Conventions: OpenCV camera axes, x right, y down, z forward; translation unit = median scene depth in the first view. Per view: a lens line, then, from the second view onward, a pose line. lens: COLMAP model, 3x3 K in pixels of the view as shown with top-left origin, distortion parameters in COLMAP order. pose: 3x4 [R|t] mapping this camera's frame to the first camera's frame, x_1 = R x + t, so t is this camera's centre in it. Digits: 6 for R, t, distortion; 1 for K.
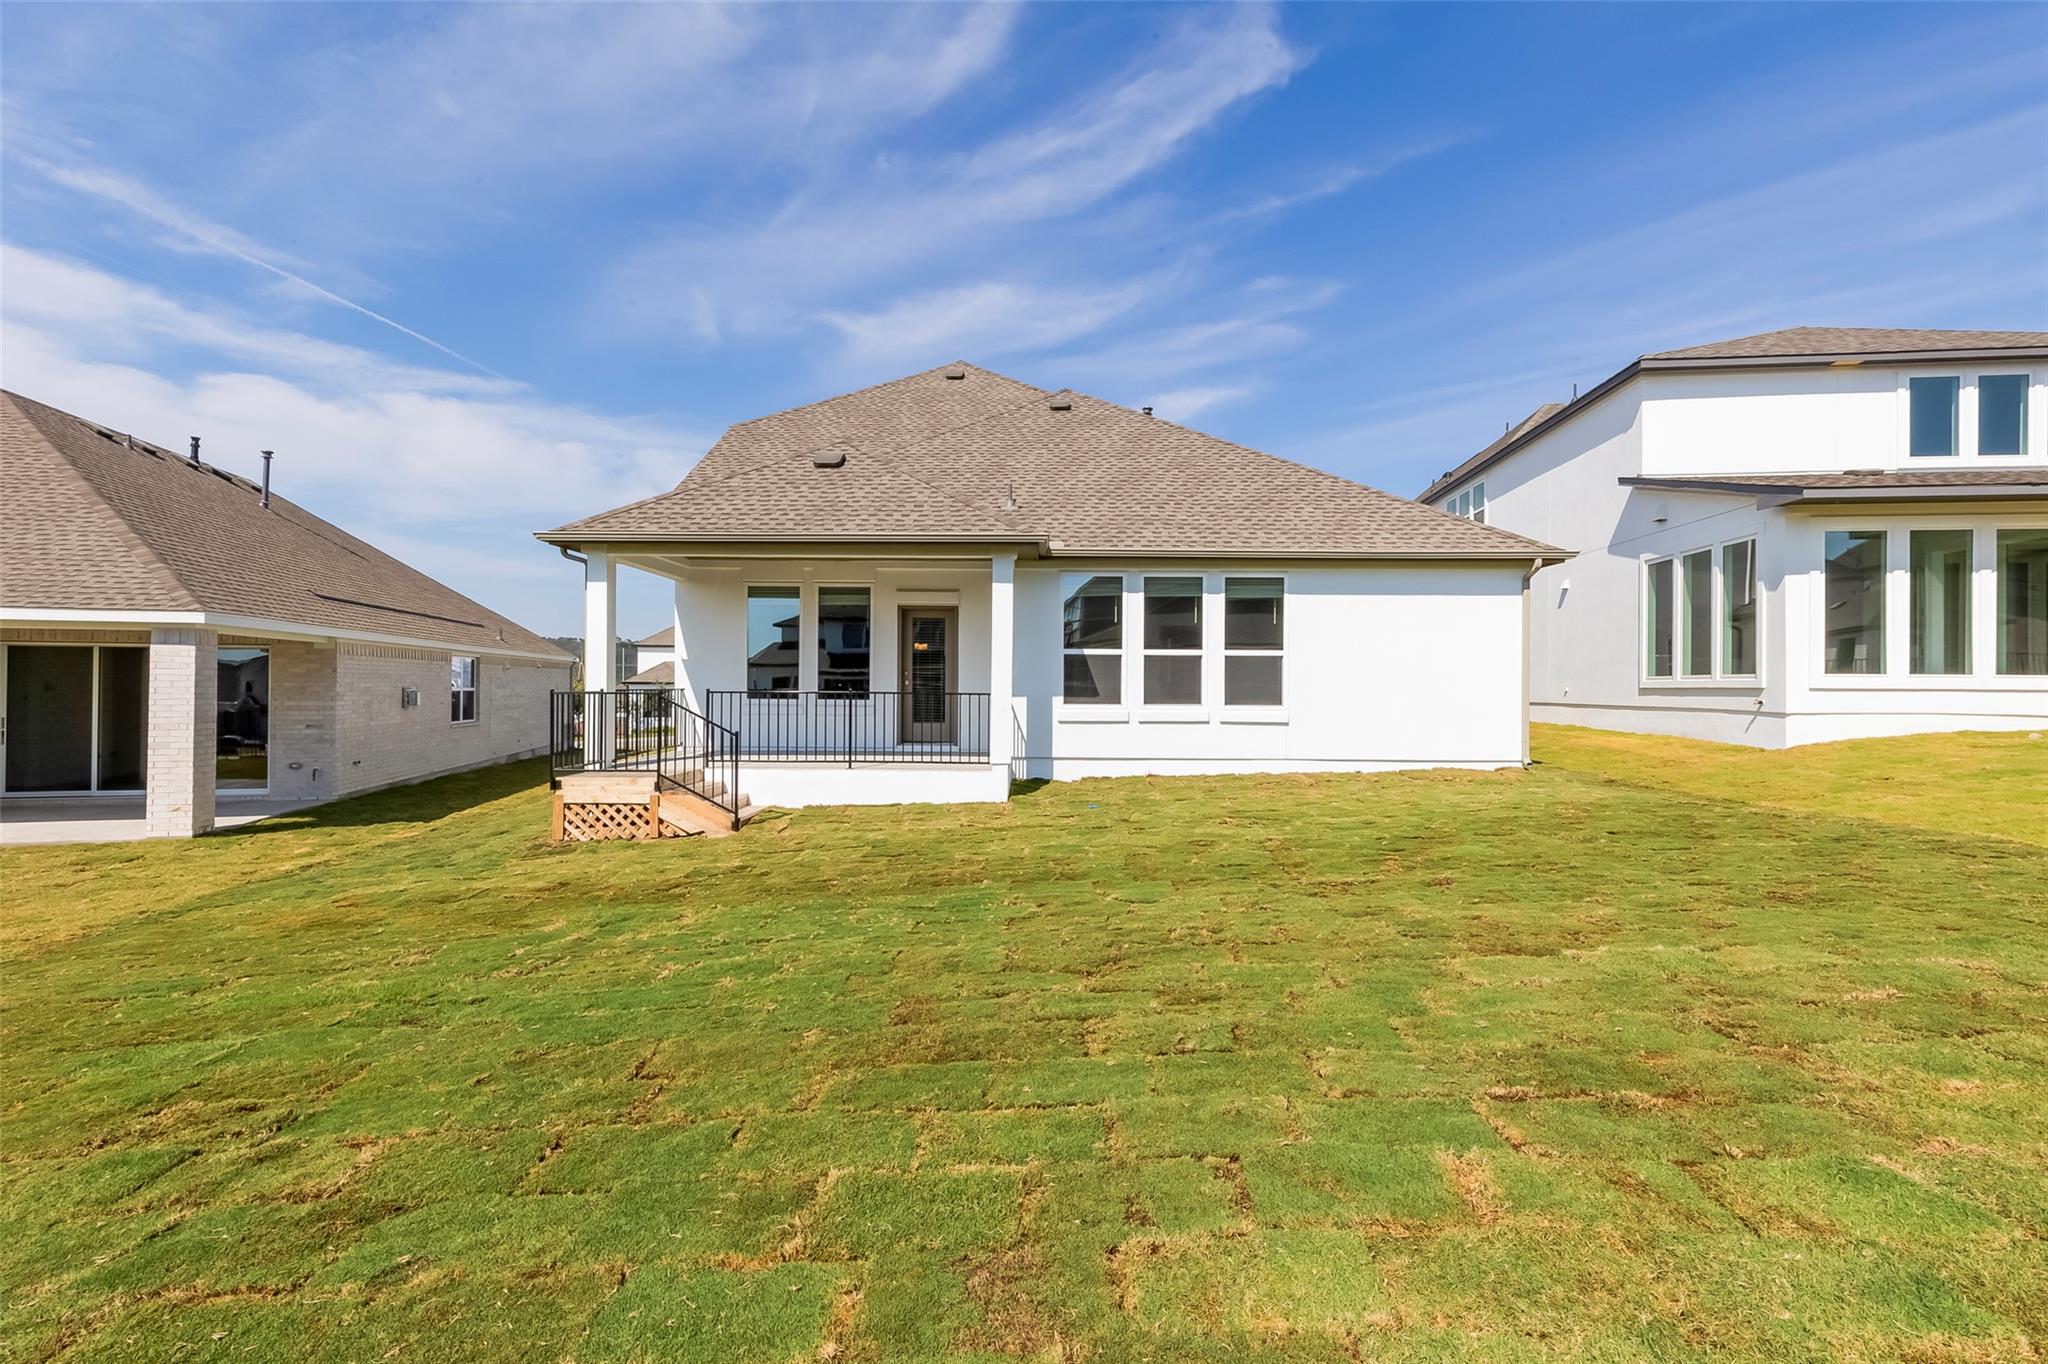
lens RADIAL K [[929.2, 0, 1029.9], [0, 929.2, 687.4], [0, 0, 1]] dist [-0.000535, 0.000322]
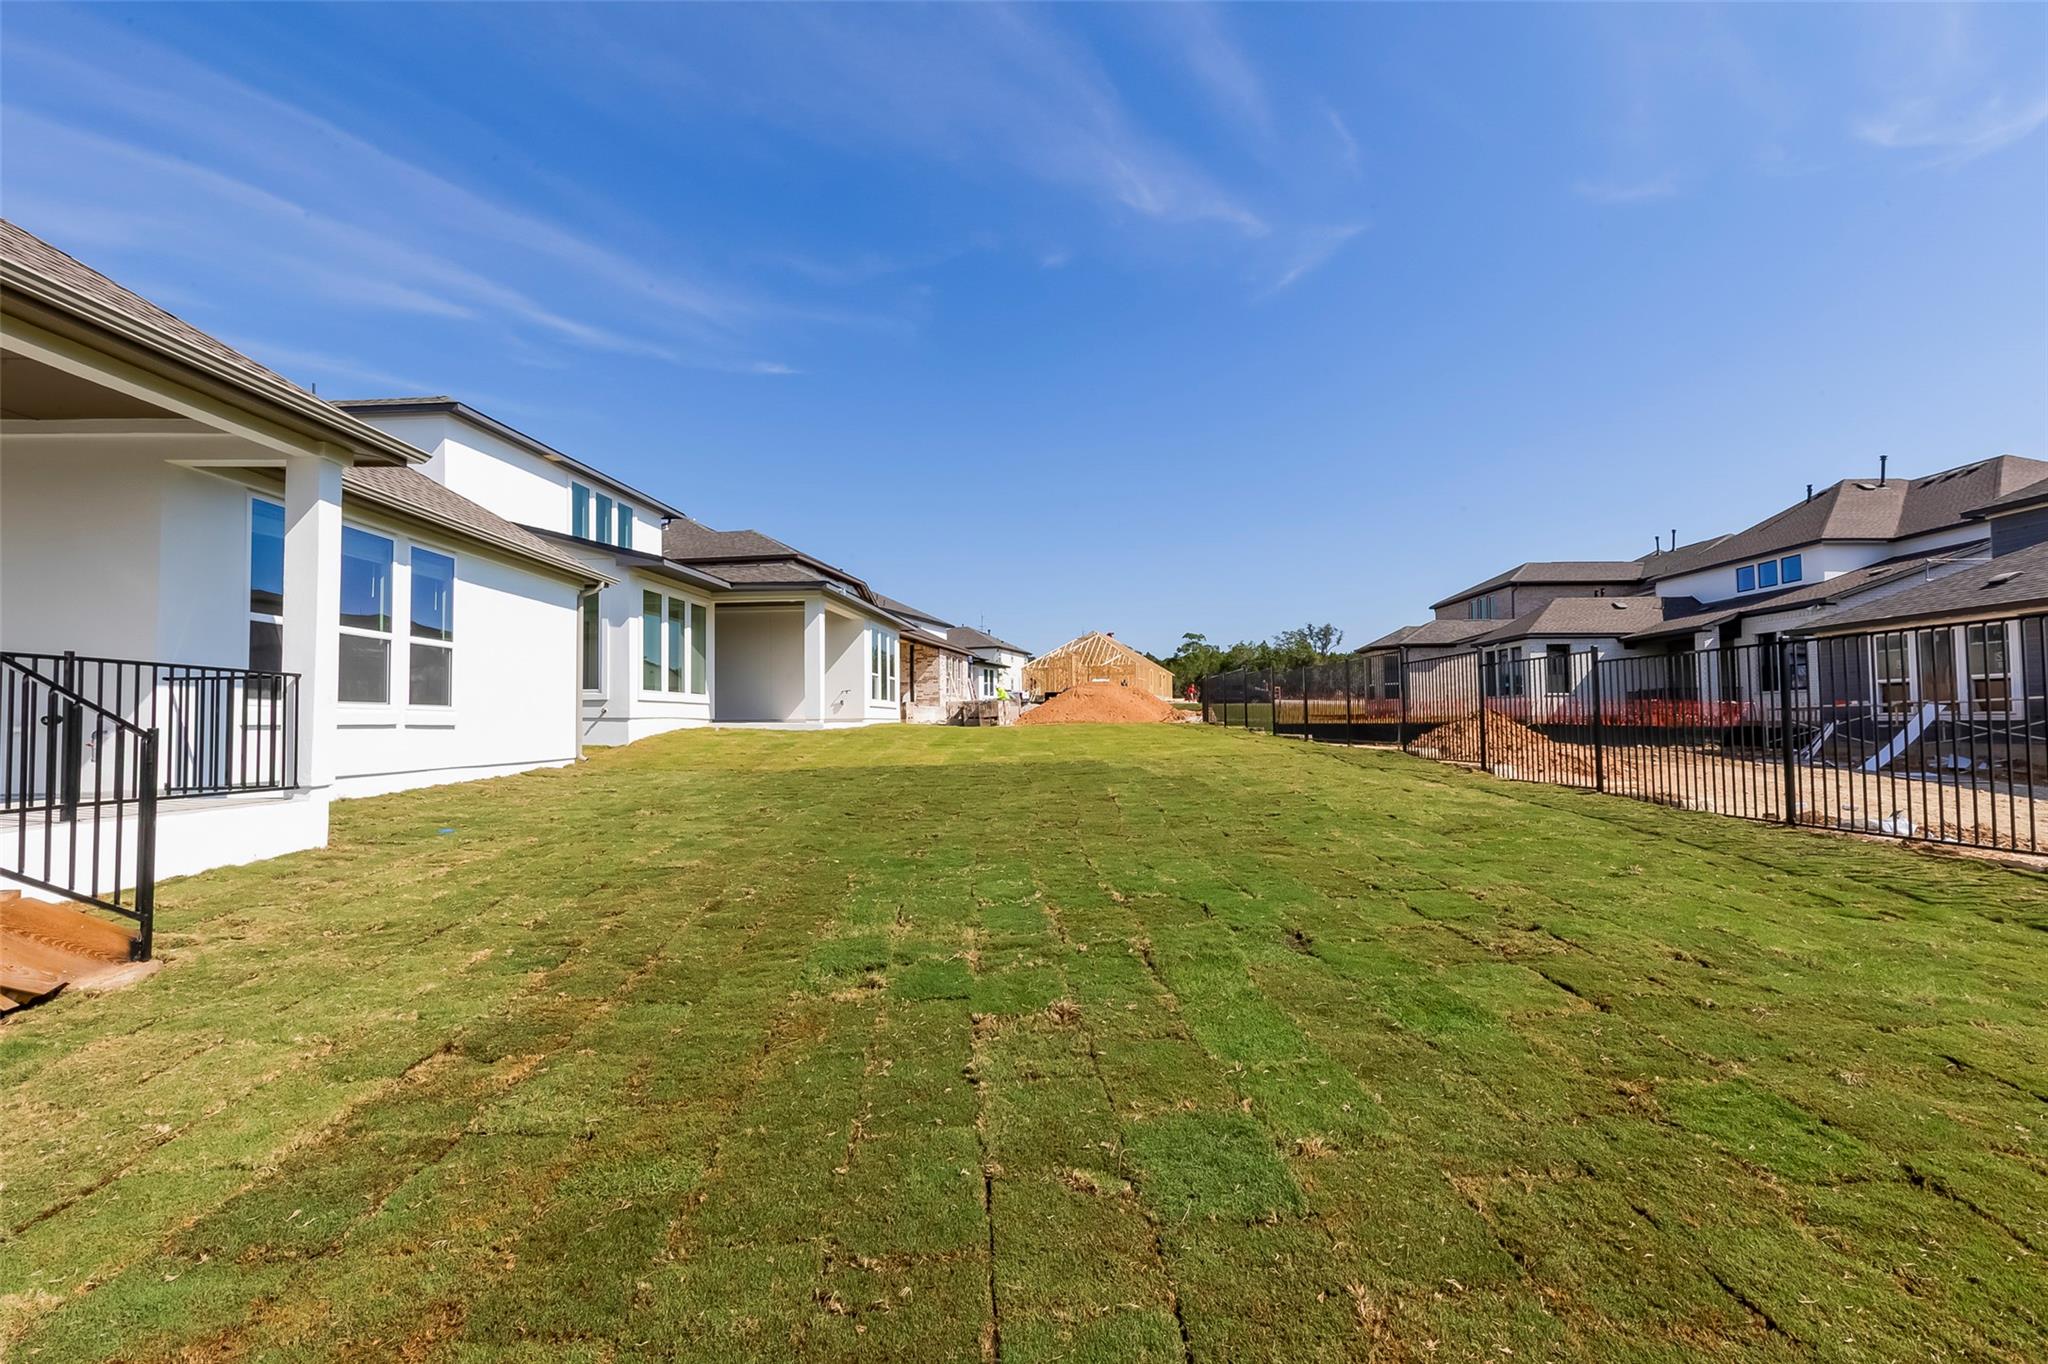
lens RADIAL K [[929.2, 0, 1029.9], [0, 929.2, 687.4], [0, 0, 1]] dist [-0.000535, 0.000322]
pose [[-0.034516, 0.038339, 0.998668, -0.654453], [-0.030308, 0.998764, -0.039390, 0.017975], [-0.998944, -0.031627, -0.033312, 0.470093]]
